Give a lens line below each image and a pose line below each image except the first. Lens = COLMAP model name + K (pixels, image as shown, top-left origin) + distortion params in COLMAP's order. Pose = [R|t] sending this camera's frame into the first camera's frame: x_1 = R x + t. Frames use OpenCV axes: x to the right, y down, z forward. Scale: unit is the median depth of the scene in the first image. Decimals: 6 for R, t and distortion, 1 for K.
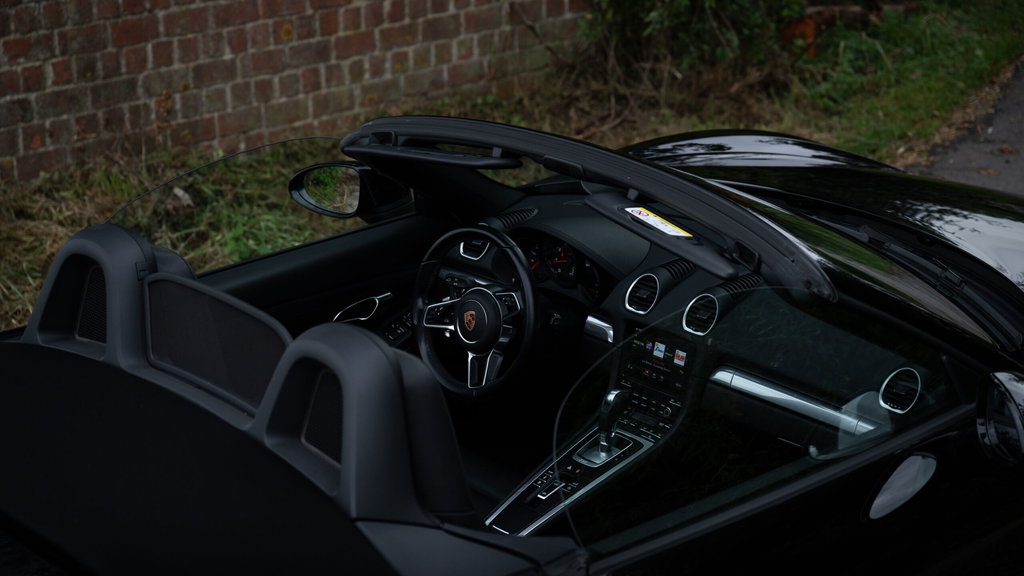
lens RADIAL K [[2081.3, 0, 513.0], [0, 2081.3, 289.7], [0, 0, 1]] dist [0.035484, 0.000000]
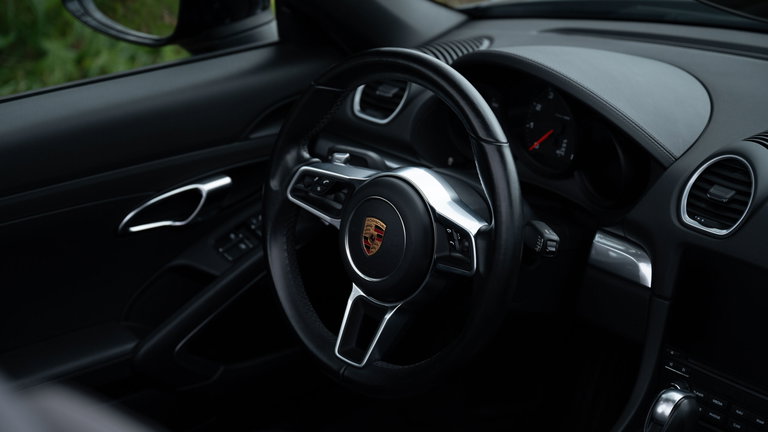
lens RADIAL K [[1561.0, 0, 383.8], [0, 1561.0, 216.5], [0, 0, 1]] dist [0.035484, 0.000000]
pose [[0.999900, 0.004106, 0.013553, -0.023734], [-0.005030, 0.997613, 0.068866, -0.018679], [-0.013237, -0.068928, 0.997534, 0.610288]]
